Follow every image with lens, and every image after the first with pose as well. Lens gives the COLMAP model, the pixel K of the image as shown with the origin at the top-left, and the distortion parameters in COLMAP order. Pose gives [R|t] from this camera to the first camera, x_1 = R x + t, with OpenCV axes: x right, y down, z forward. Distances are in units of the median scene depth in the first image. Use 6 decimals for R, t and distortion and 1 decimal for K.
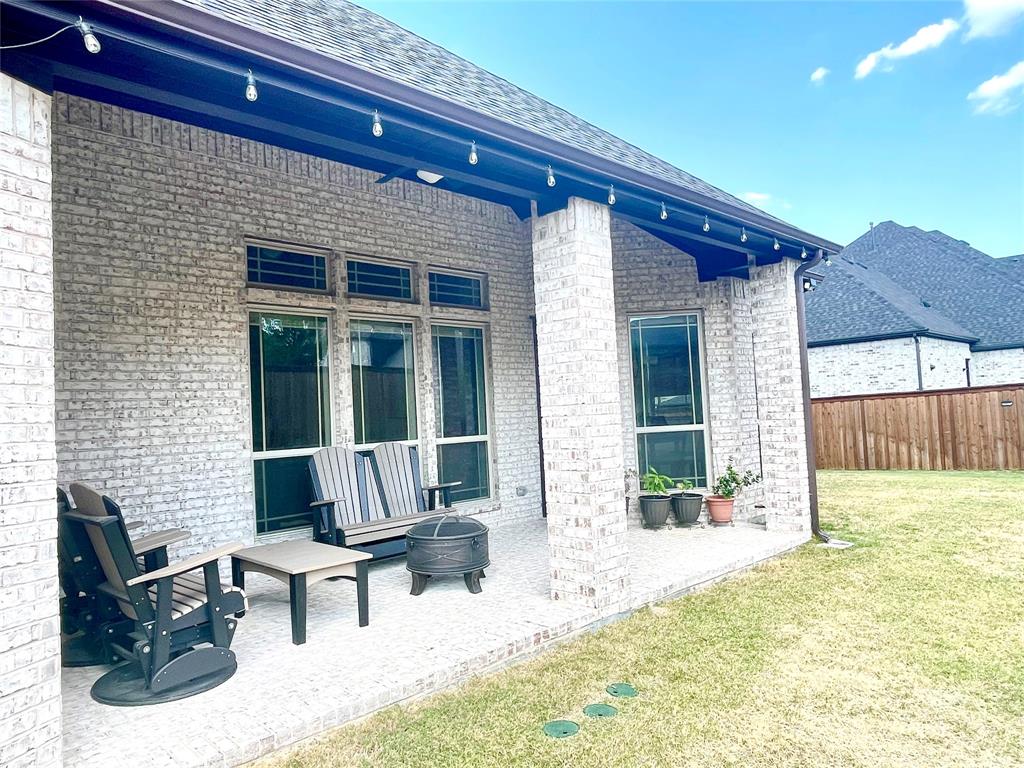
lens RADIAL K [[685.1, 0, 514.0], [0, 685.1, 387.2], [0, 0, 1]] dist [-0.009236, -0.004852]
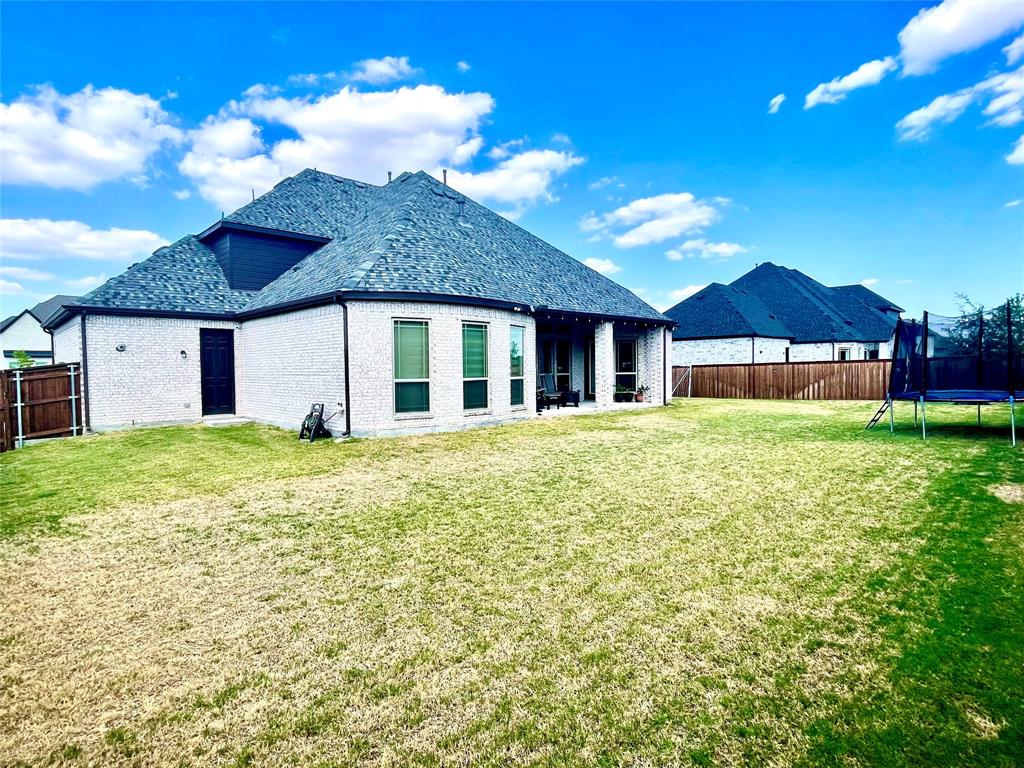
lens RADIAL K [[593.5, 0, 512.1], [0, 593.5, 382.1], [0, 0, 1]] dist [0.001621, 0.000713]
pose [[0.999096, 0.041636, 0.008540, -0.167592], [-0.042110, 0.996935, 0.065934, -0.030052], [-0.005769, -0.066234, 0.997787, -0.912698]]
